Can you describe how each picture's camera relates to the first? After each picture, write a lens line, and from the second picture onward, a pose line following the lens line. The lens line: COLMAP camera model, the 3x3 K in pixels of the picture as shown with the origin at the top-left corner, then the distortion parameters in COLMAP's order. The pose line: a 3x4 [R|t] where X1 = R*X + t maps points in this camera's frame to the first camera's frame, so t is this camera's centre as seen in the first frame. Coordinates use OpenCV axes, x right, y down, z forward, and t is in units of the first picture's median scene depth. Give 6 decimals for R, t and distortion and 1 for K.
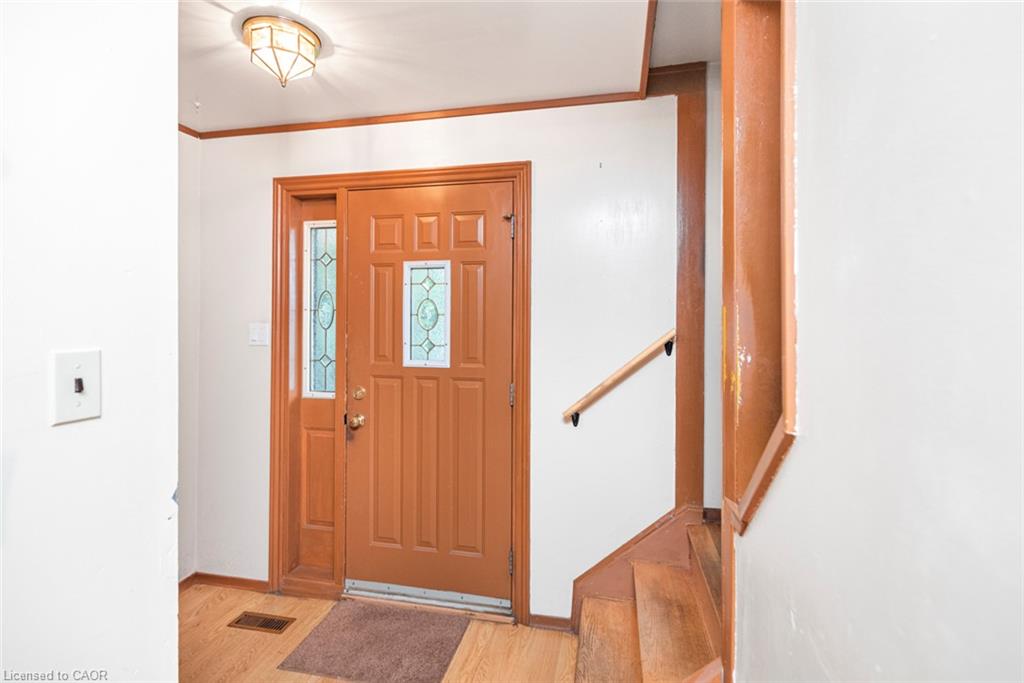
lens RADIAL K [[482.3, 0, 512.5], [0, 482.3, 337.3], [0, 0, 1]] dist [0.005995, -0.000138]
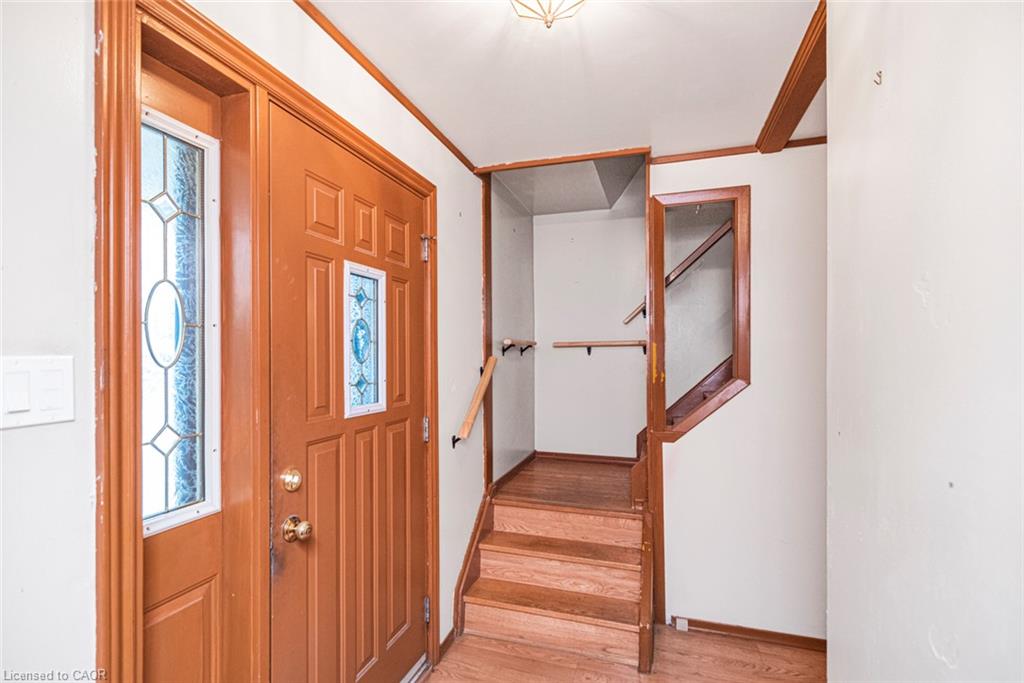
lens RADIAL K [[482.3, 0, 512.6], [0, 482.3, 347.0], [0, 0, 1]] dist [0.005995, -0.000138]
pose [[0.087559, -0.000167, 0.996159, -0.872498], [0.002402, 0.999997, -0.000044, -0.037750], [-0.996156, 0.002396, 0.087560, 0.721018]]
